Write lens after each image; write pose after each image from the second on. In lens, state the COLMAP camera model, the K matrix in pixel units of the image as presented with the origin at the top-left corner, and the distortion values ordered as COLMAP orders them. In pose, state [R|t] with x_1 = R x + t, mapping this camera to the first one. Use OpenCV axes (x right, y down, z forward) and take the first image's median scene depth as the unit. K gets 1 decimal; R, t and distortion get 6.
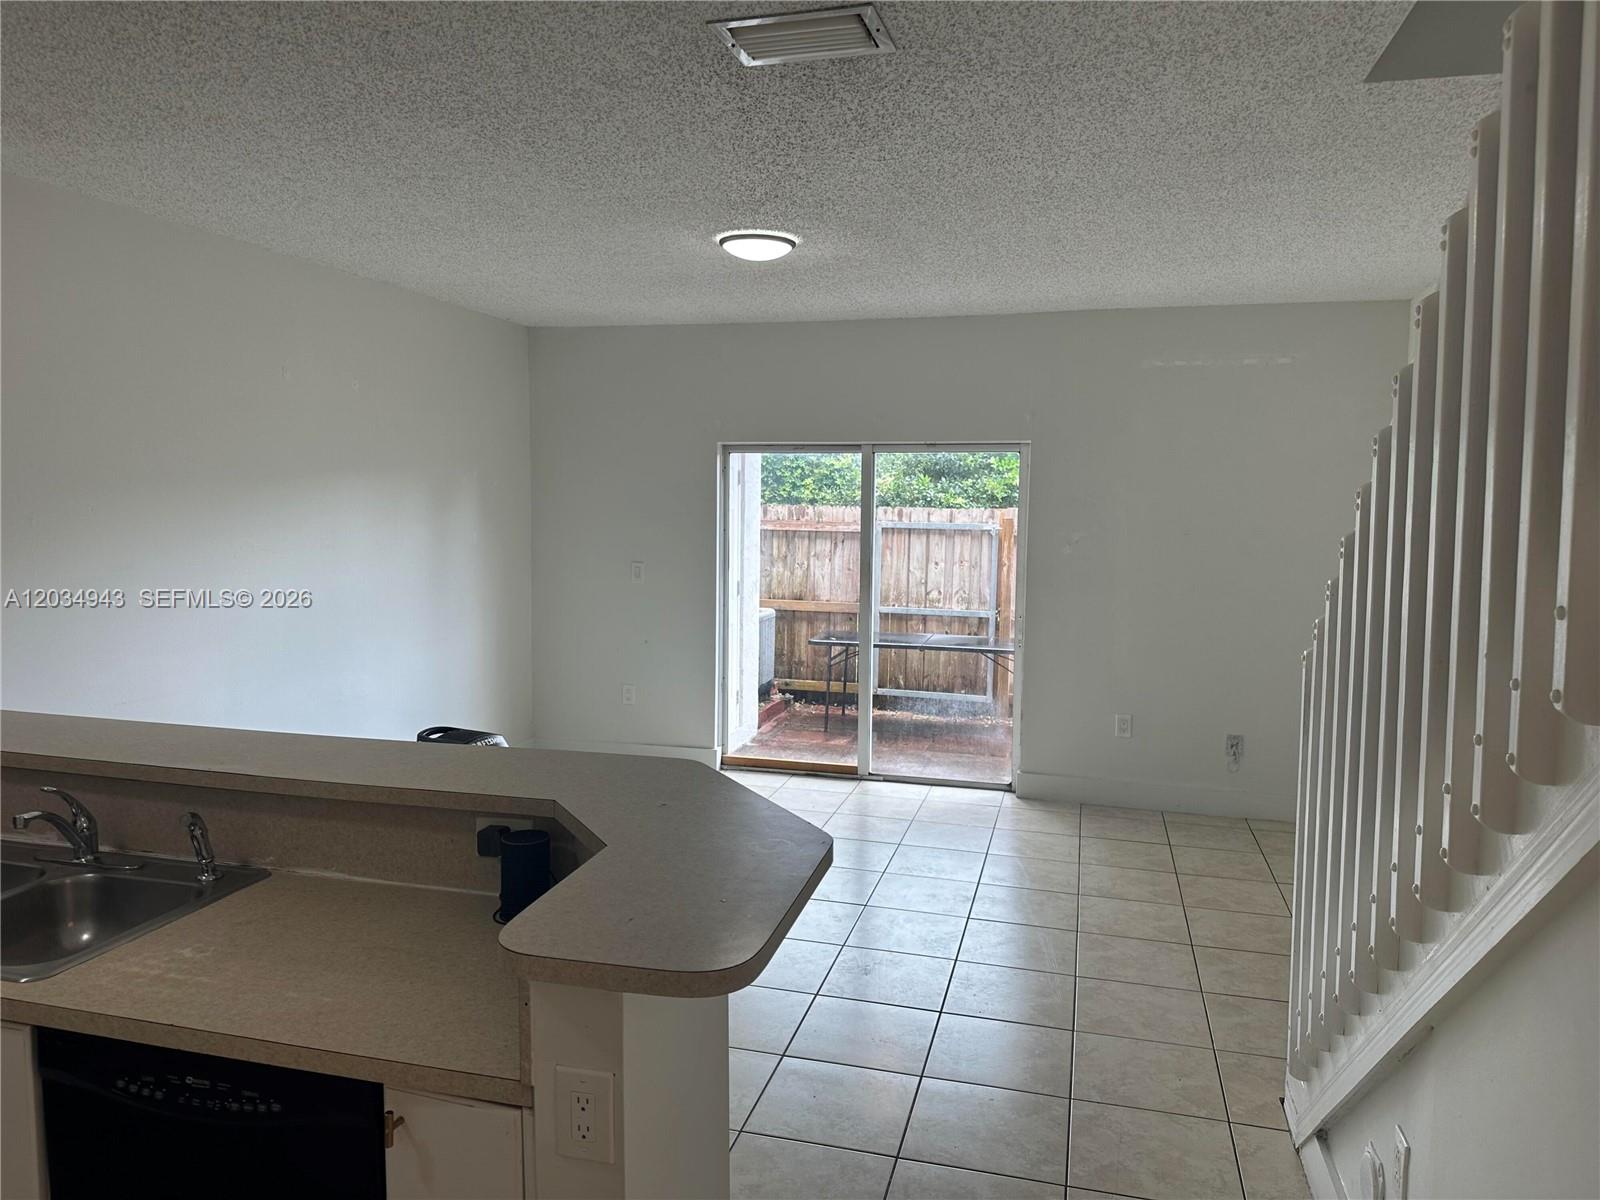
lens RADIAL K [[1127.3, 0, 800.0], [0, 1127.3, 600.0], [0, 0, 1]] dist [0.082676, -0.001175]
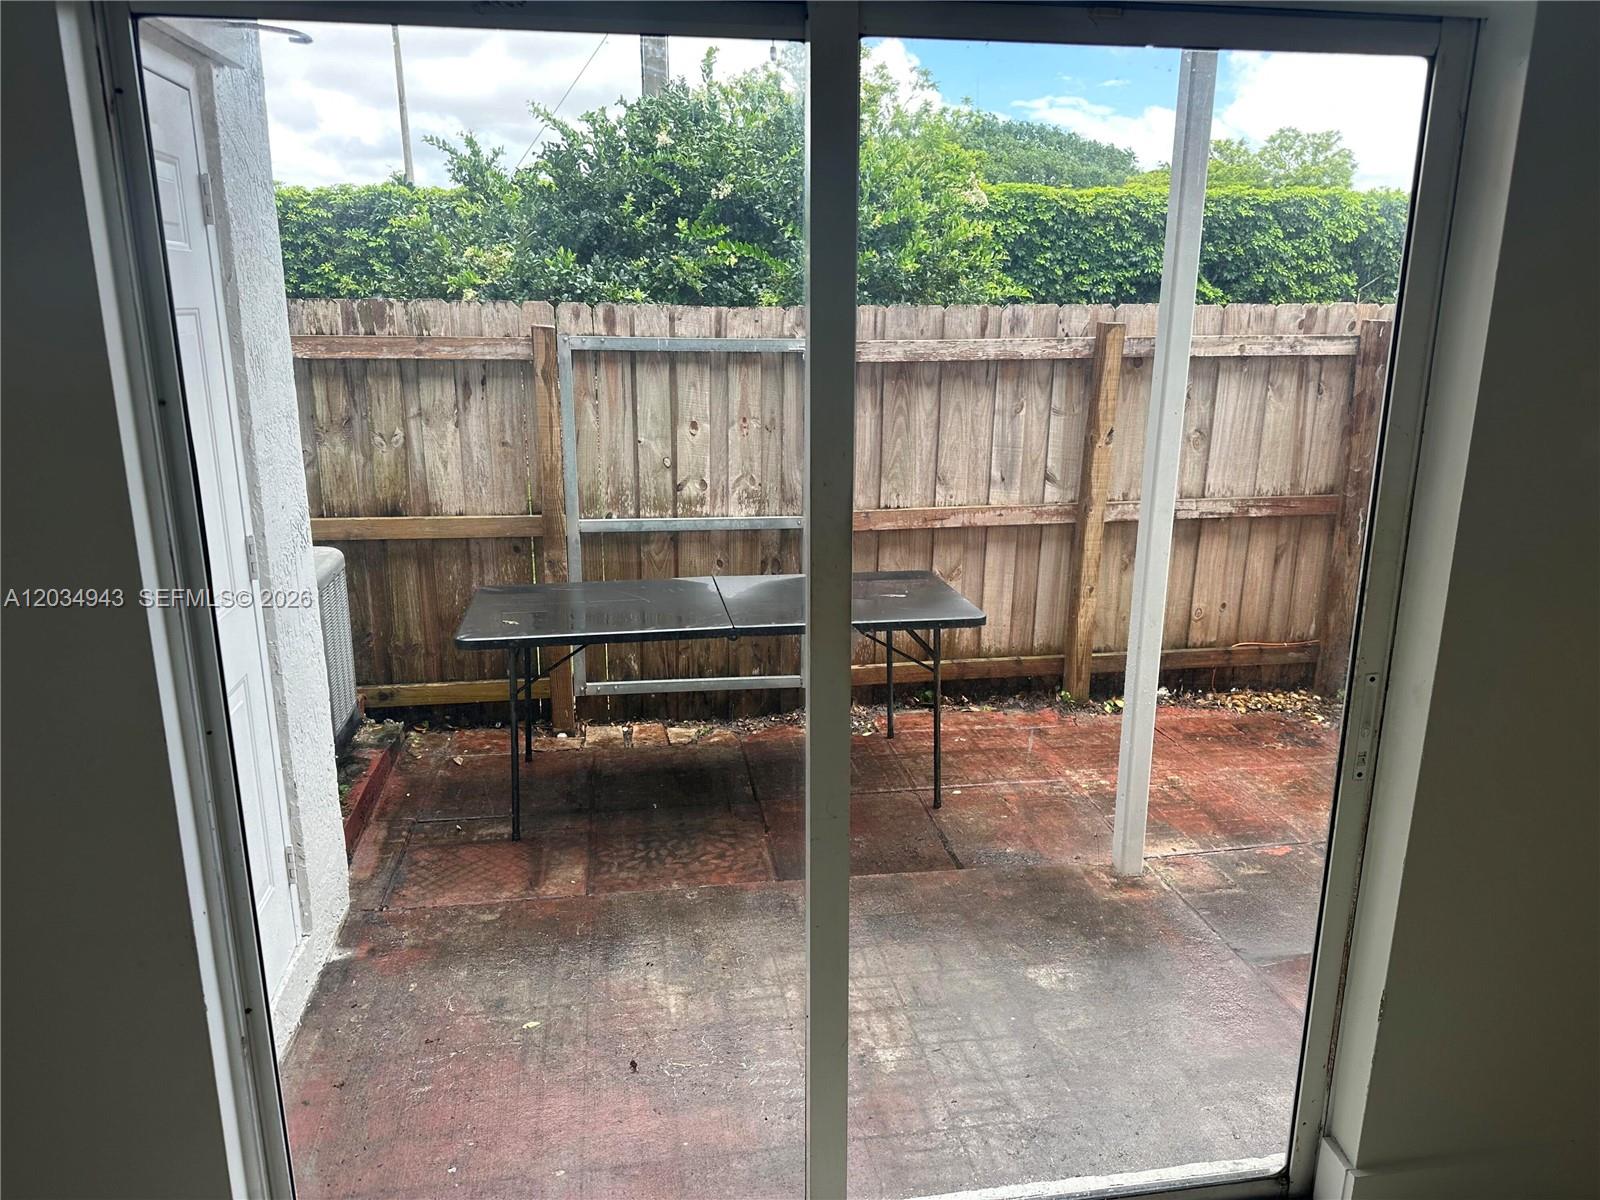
lens RADIAL K [[1050.8, 0, 800.0], [0, 1050.8, 600.0], [0, 0, 1]] dist [0.069800, -0.177933]
pose [[0.904324, -0.116193, 0.410729, -0.032134], [0.038281, 0.980437, 0.193075, -0.043892], [-0.425127, -0.158880, 0.891080, 0.560601]]
